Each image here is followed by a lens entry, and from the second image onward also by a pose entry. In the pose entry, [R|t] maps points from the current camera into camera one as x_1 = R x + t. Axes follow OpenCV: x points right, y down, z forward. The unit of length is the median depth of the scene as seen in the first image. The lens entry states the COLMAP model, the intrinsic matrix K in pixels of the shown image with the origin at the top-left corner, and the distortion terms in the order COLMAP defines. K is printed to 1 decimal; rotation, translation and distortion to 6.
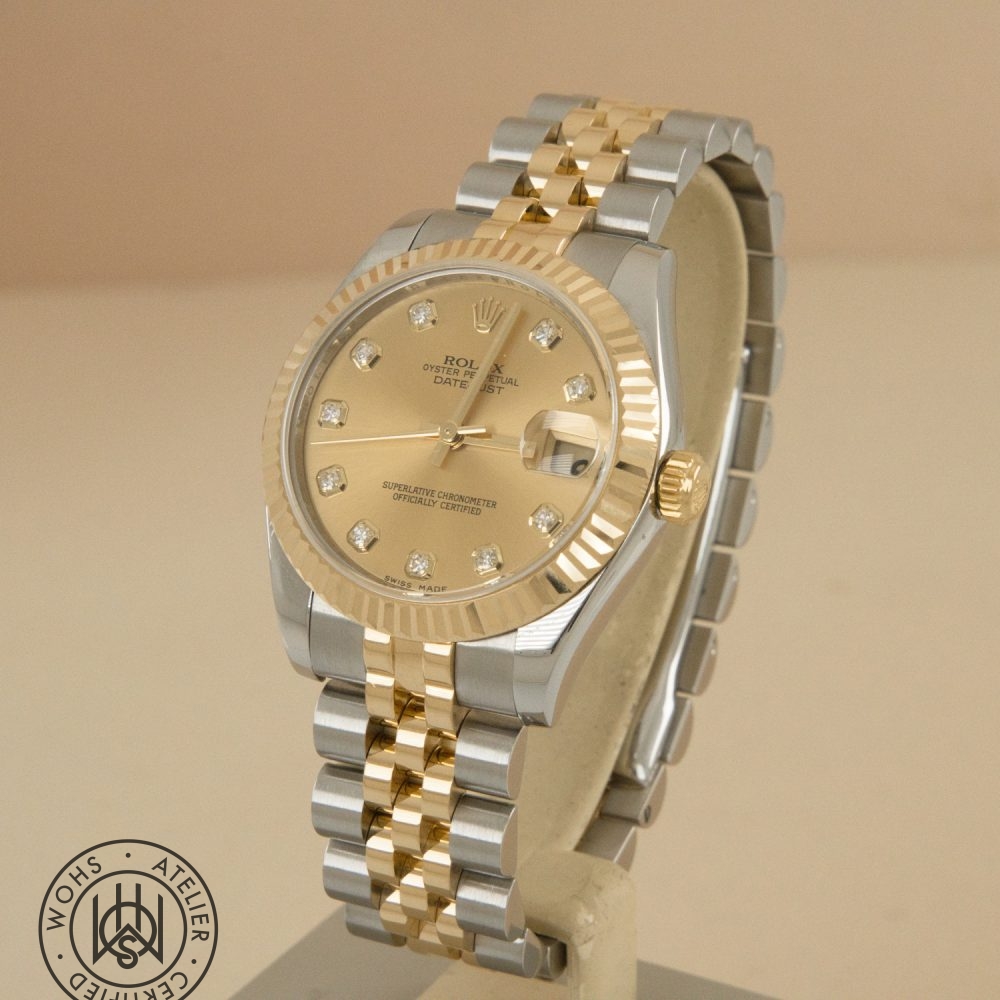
lens RADIAL K [[3684.0, 0, 500.0], [0, 3684.0, 500.0], [0, 0, 1]] dist [0.052311, -0.781858]
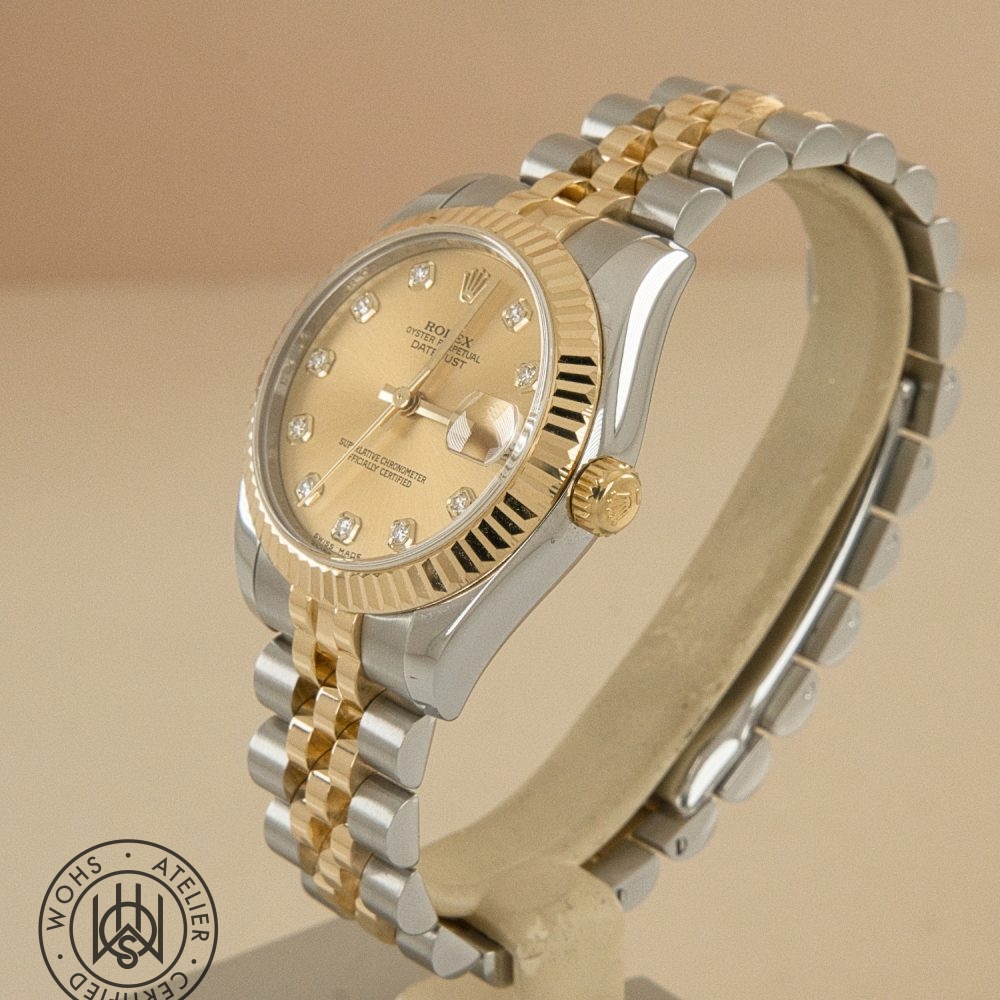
lens RADIAL K [[3684.0, 0, 500.0], [0, 3684.0, 500.0], [0, 0, 1]] dist [0.052311, -0.781858]
pose [[0.920857, 0.178308, -0.346739, 0.344743], [-0.177387, 0.983530, 0.034675, -0.029855], [0.347211, 0.029577, 0.937320, 0.105255]]
